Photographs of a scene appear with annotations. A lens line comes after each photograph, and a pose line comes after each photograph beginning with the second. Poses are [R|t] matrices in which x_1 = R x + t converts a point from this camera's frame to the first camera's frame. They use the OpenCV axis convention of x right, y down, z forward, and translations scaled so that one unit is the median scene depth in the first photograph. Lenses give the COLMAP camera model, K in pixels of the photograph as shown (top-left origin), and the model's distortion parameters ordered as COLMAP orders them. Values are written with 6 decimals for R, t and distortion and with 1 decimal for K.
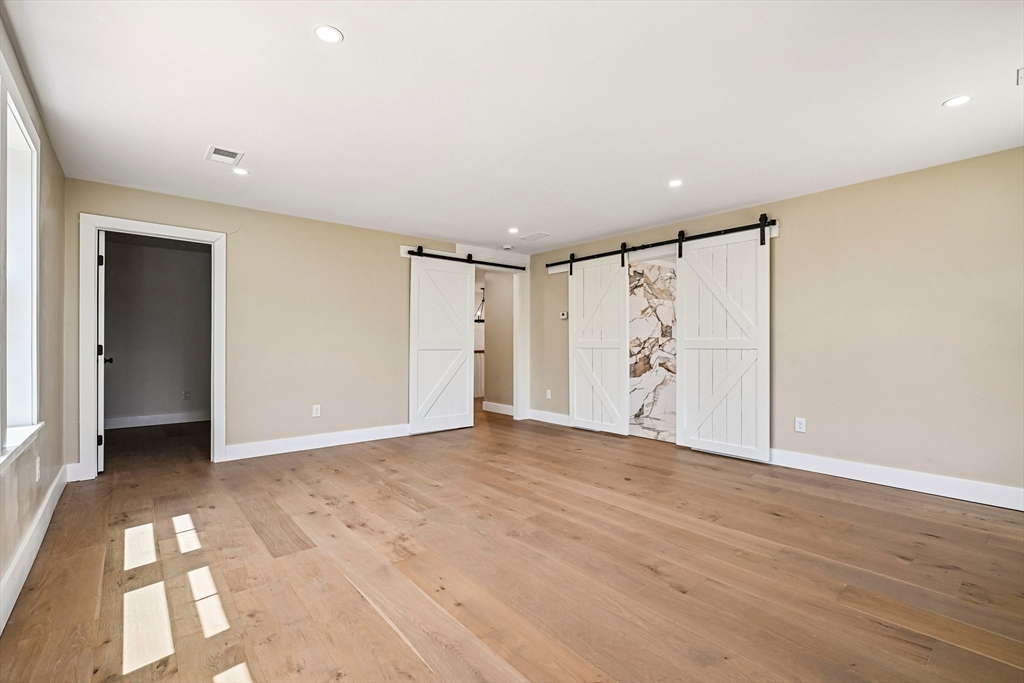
lens RADIAL K [[455.9, 0, 518.2], [0, 455.9, 344.5], [0, 0, 1]] dist [0.000766, -0.000199]
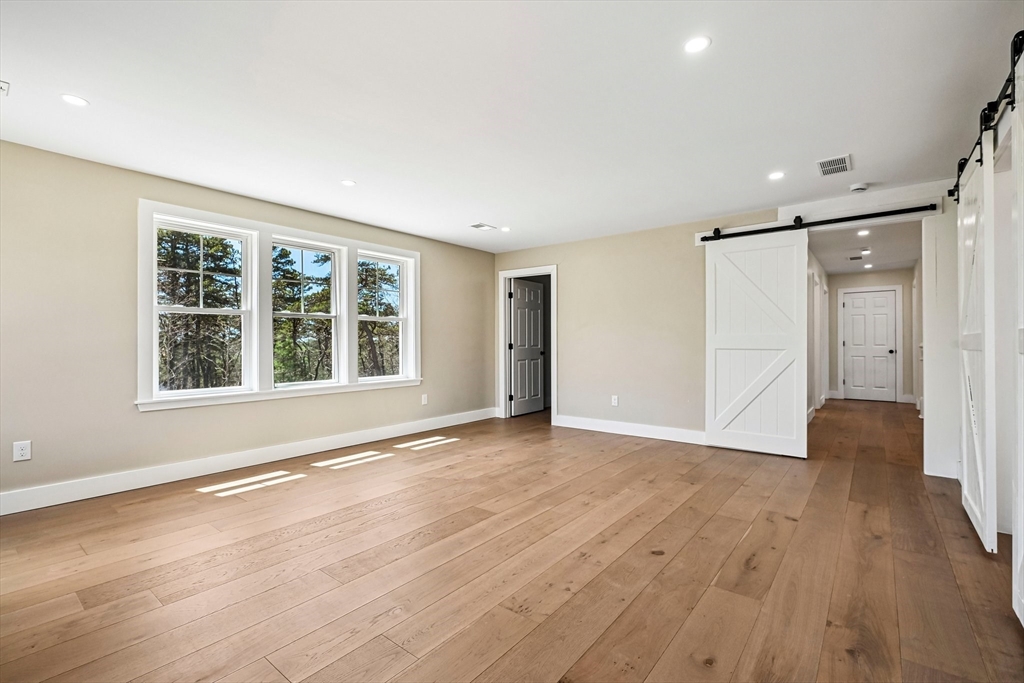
lens RADIAL K [[455.9, 0, 505.1], [0, 455.9, 342.1], [0, 0, 1]] dist [0.000766, -0.000199]
pose [[0.183789, -0.002552, -0.982962, 0.730534], [0.003463, 0.999992, -0.001949, -0.000942], [0.982960, -0.003045, 0.183796, 0.589309]]
